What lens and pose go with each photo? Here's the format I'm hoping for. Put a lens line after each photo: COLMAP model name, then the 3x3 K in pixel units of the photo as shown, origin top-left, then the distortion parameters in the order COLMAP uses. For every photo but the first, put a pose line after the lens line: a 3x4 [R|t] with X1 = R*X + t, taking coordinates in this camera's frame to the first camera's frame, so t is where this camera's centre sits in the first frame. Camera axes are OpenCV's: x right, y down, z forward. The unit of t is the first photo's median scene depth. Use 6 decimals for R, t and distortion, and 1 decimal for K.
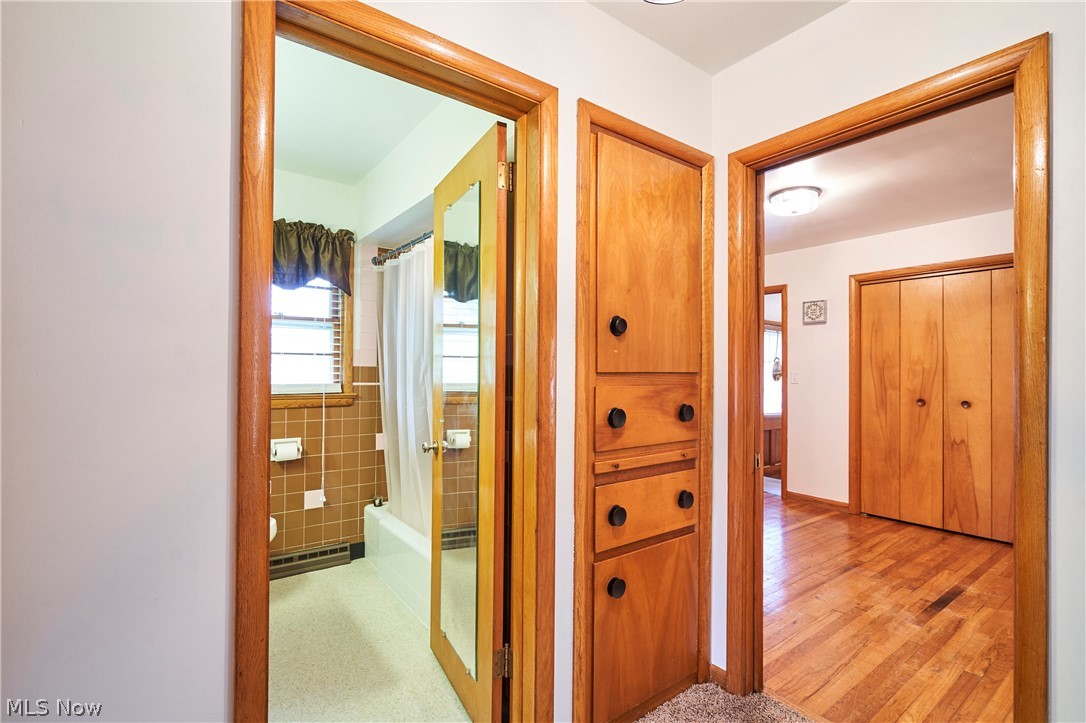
lens RADIAL K [[504.5, 0, 544.4], [0, 504.5, 365.5], [0, 0, 1]] dist [-0.001449, 0.000347]
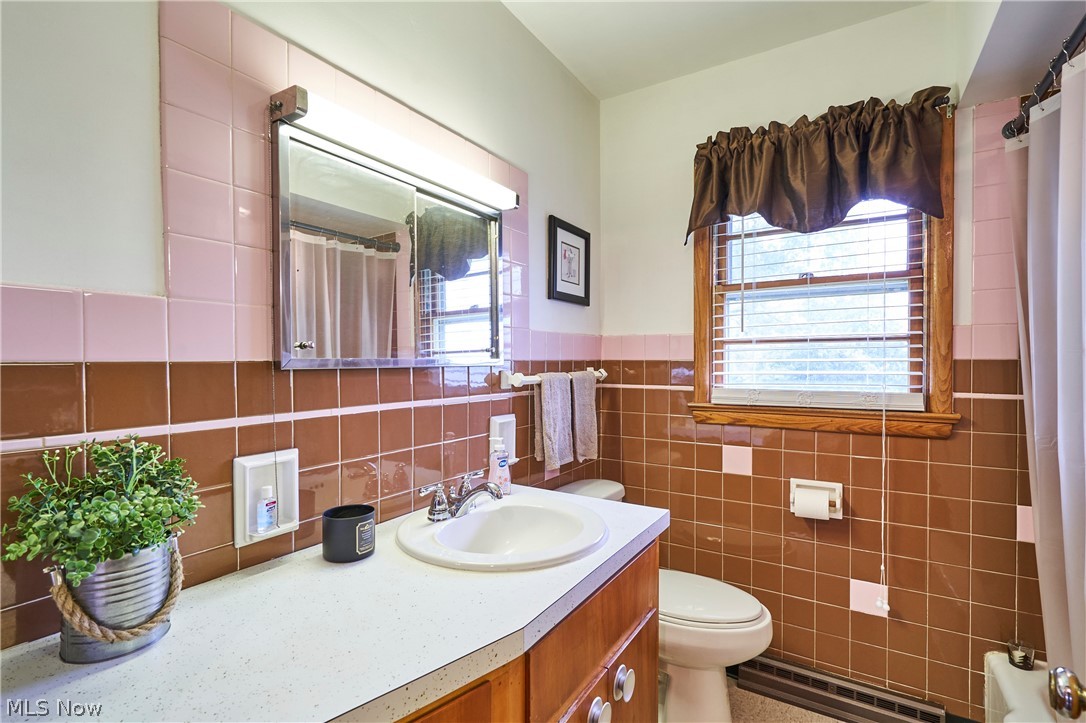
lens RADIAL K [[504.5, 0, 549.4], [0, 504.5, 369.4], [0, 0, 1]] dist [-0.001449, 0.000347]
pose [[0.350511, 0.001433, -0.936557, -0.055044], [0.013681, 0.999884, 0.006650, 0.002667], [0.936459, -0.015144, 0.350451, 0.459721]]
